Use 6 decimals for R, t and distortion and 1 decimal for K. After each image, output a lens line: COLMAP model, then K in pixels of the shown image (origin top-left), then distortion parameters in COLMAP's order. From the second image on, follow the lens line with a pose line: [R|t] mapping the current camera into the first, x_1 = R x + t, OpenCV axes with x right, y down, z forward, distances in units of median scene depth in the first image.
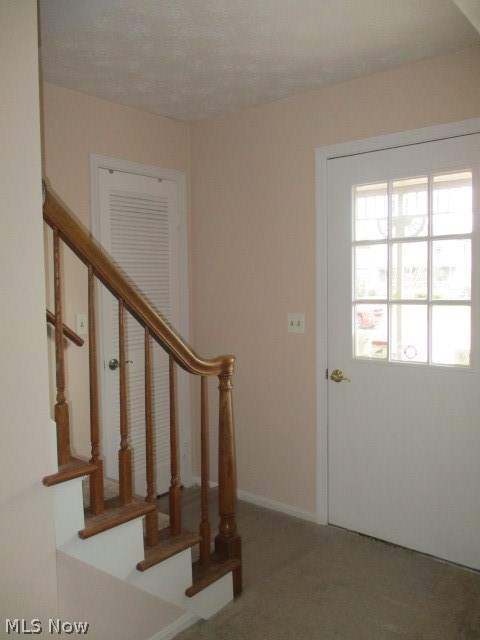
lens RADIAL K [[537.5, 0, 240.0], [0, 537.5, 320.0], [0, 0, 1]] dist [-0.017415, 0.008222]
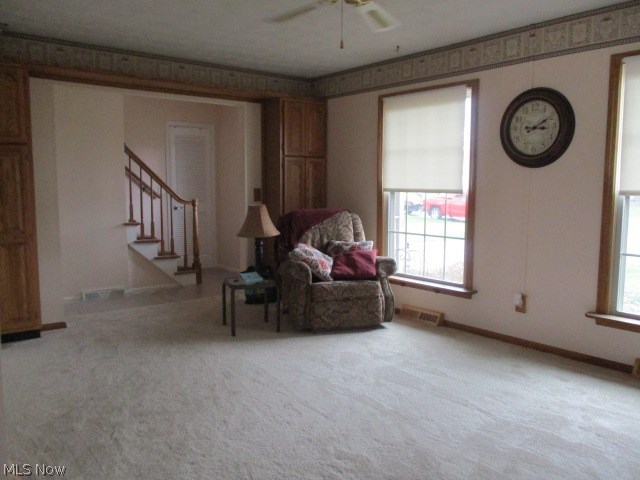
lens RADIAL K [[537.5, 0, 320.0], [0, 537.5, 240.0], [0, 0, 1]] dist [-0.017415, 0.008222]
pose [[0.981217, 0.035267, -0.189655, 1.231759], [-0.031182, 0.999214, 0.024478, 0.207857], [0.190369, -0.018105, 0.981546, -1.752076]]
